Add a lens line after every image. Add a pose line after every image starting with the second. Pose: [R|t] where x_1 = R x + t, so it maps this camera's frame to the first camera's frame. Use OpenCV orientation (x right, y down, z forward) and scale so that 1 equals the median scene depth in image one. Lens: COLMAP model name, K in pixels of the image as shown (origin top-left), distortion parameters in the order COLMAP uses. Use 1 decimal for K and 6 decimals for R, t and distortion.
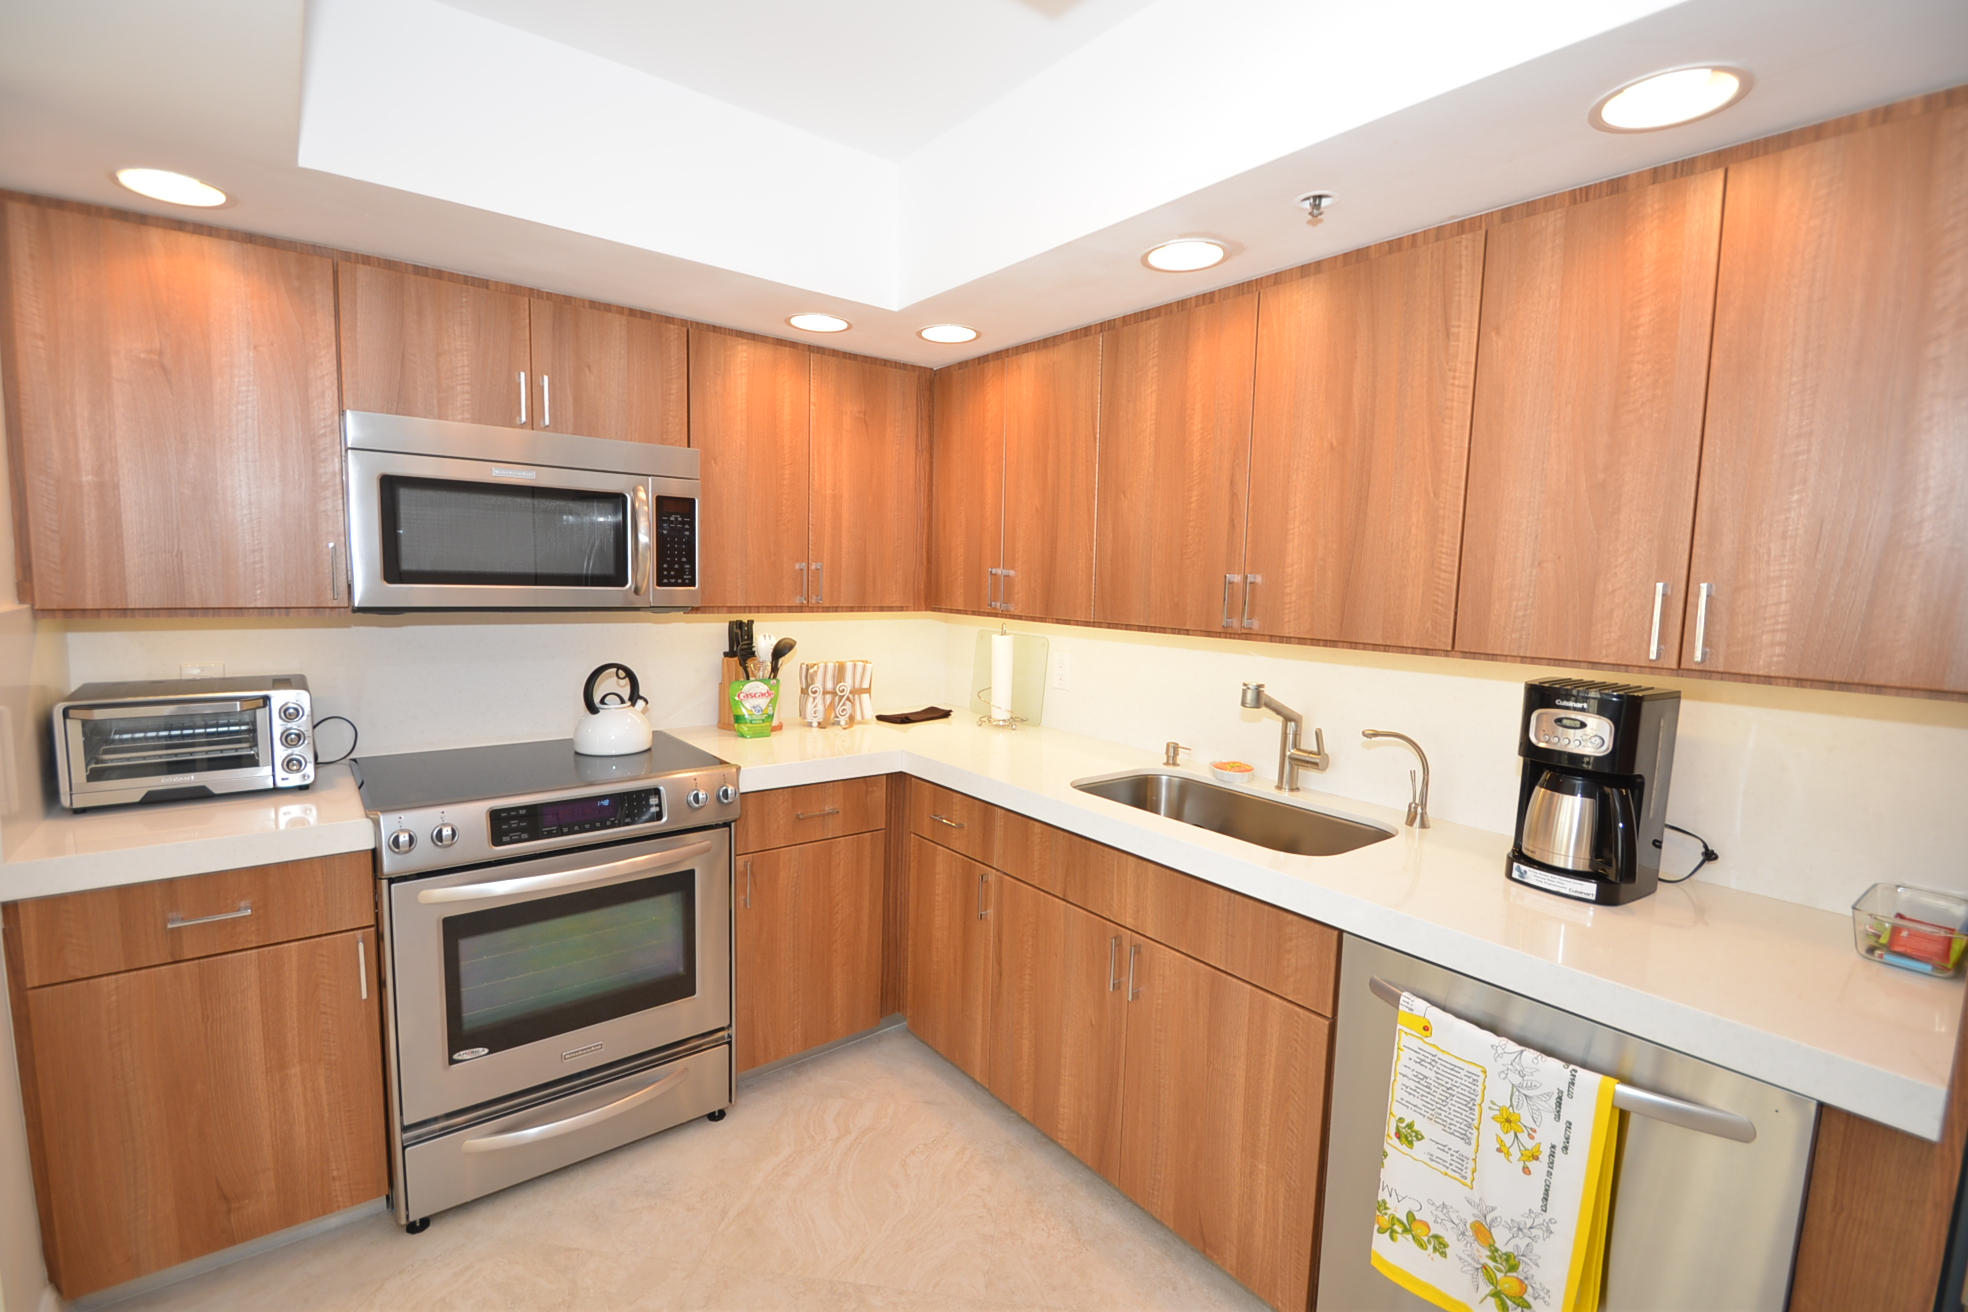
lens RADIAL K [[872.2, 0, 987.4], [0, 872.2, 663.1], [0, 0, 1]] dist [0.014505, -0.020543]
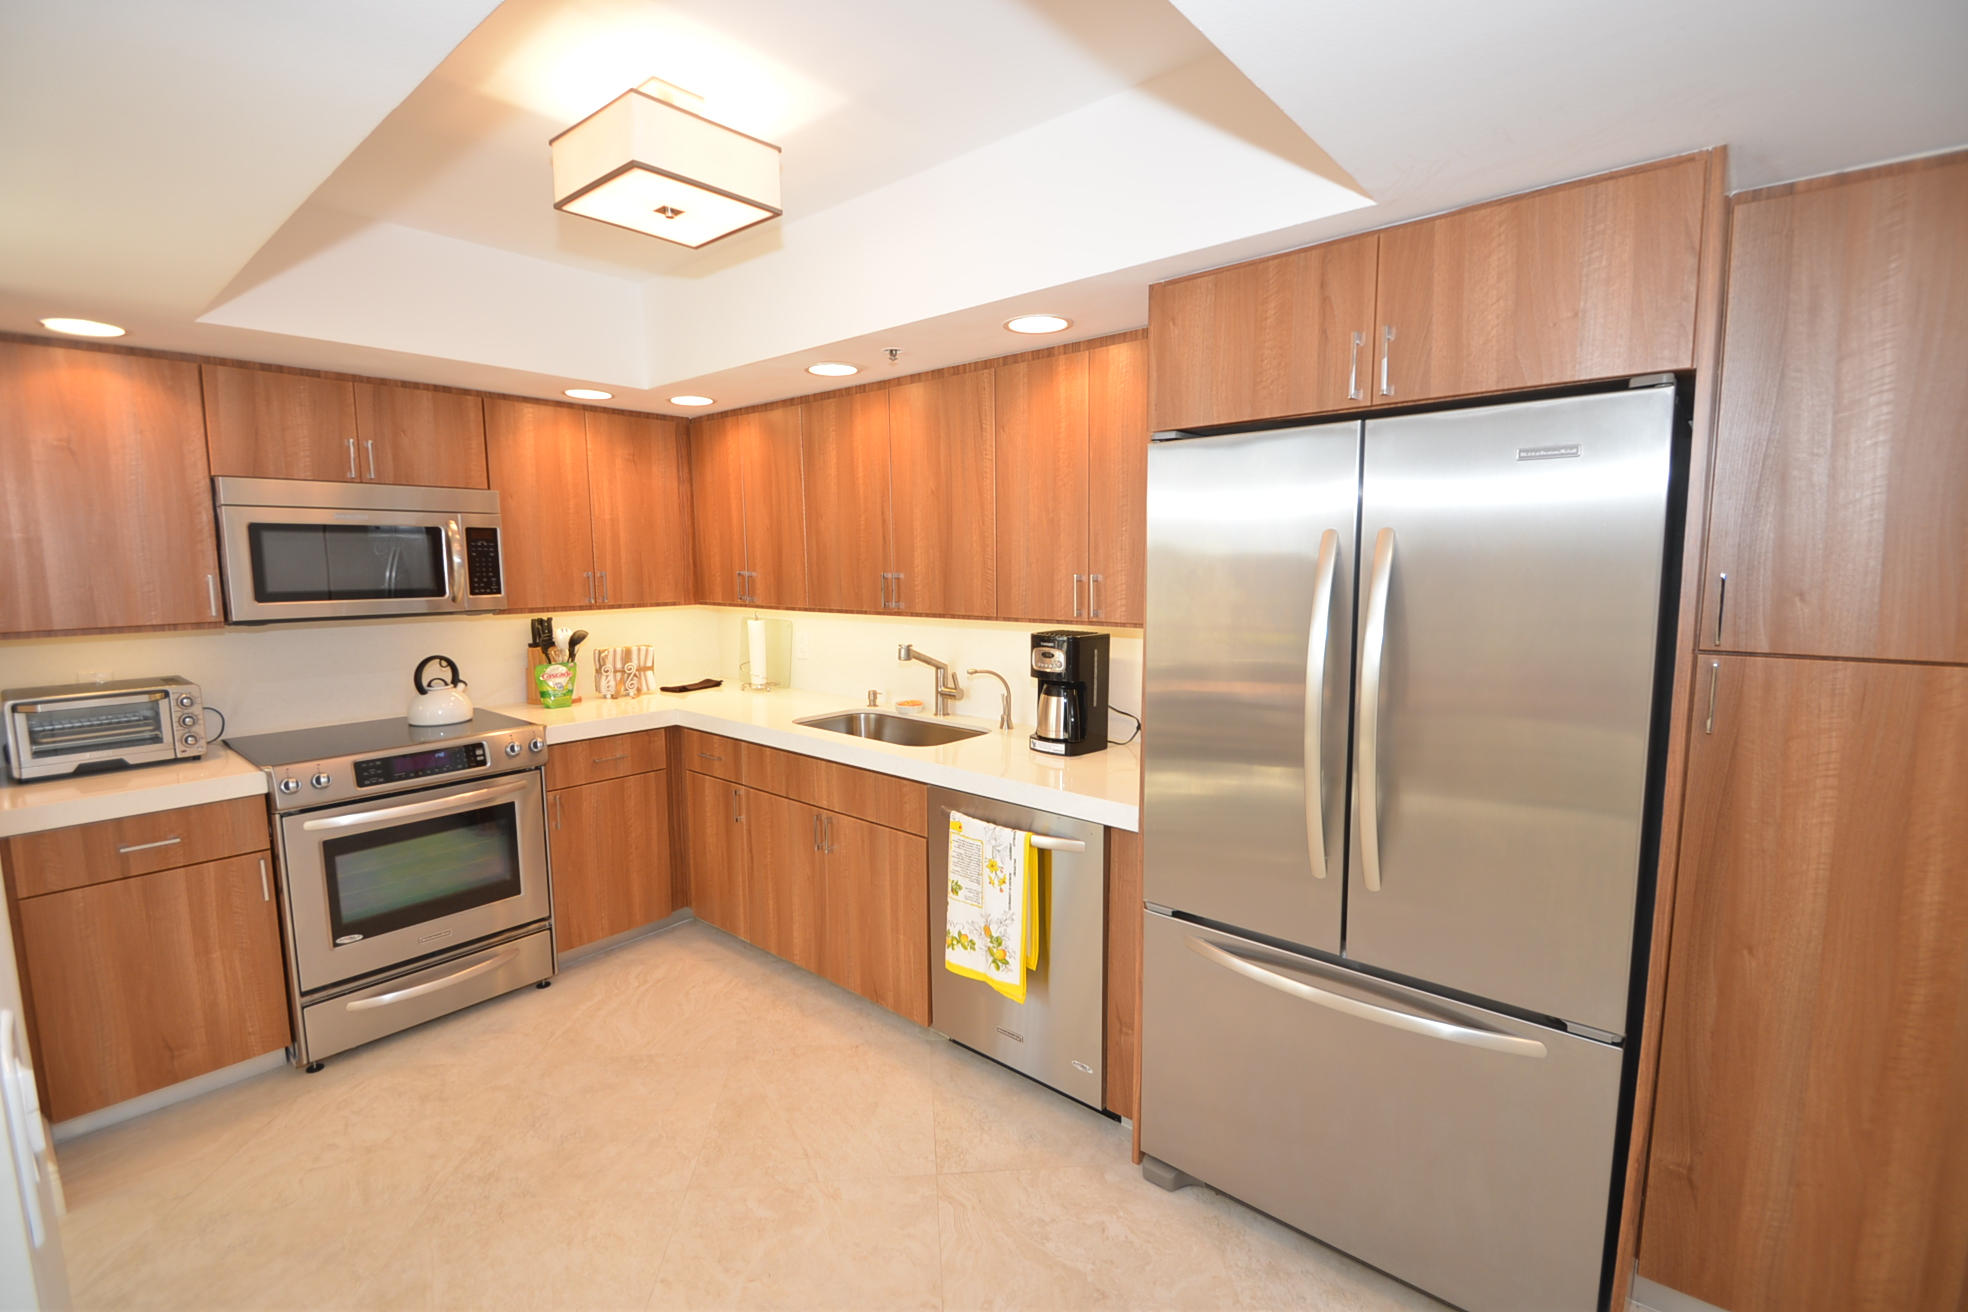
lens RADIAL K [[872.2, 0, 987.4], [0, 872.2, 663.1], [0, 0, 1]] dist [0.014505, -0.020543]
pose [[0.981350, -0.054730, 0.184275, 0.181625], [0.051156, 0.998400, 0.024098, 0.029551], [-0.185299, -0.014222, 0.982579, -0.576049]]
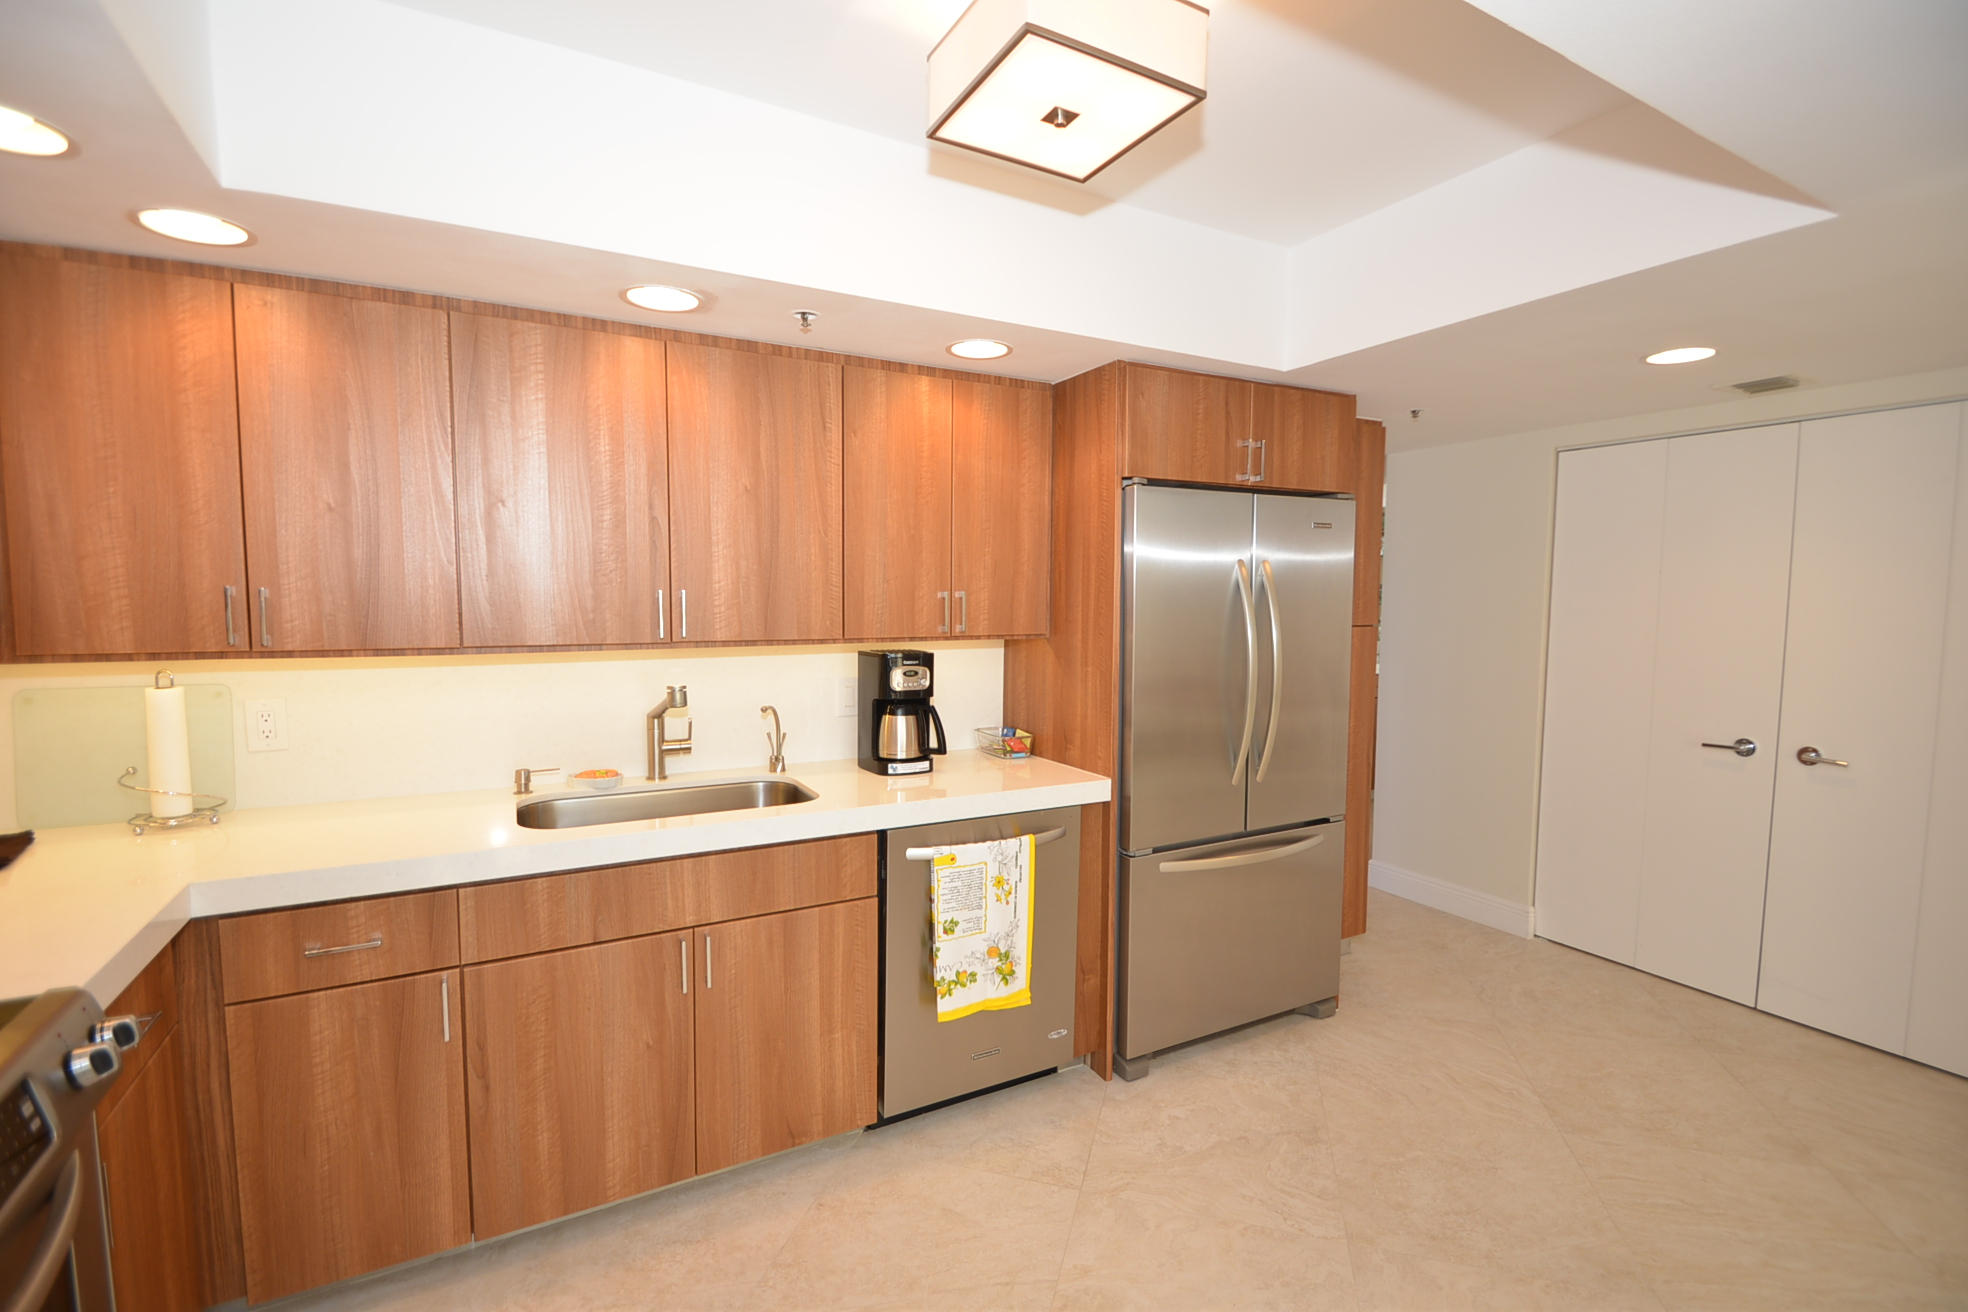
lens RADIAL K [[856.7, 0, 964.6], [0, 856.7, 661.4], [0, 0, 1]] dist [0.014237, -0.018020]
pose [[0.182968, -0.101756, 0.977839, -0.795680], [0.102811, 0.991156, 0.083904, -0.070872], [-0.977728, 0.085181, 0.191811, 0.468660]]
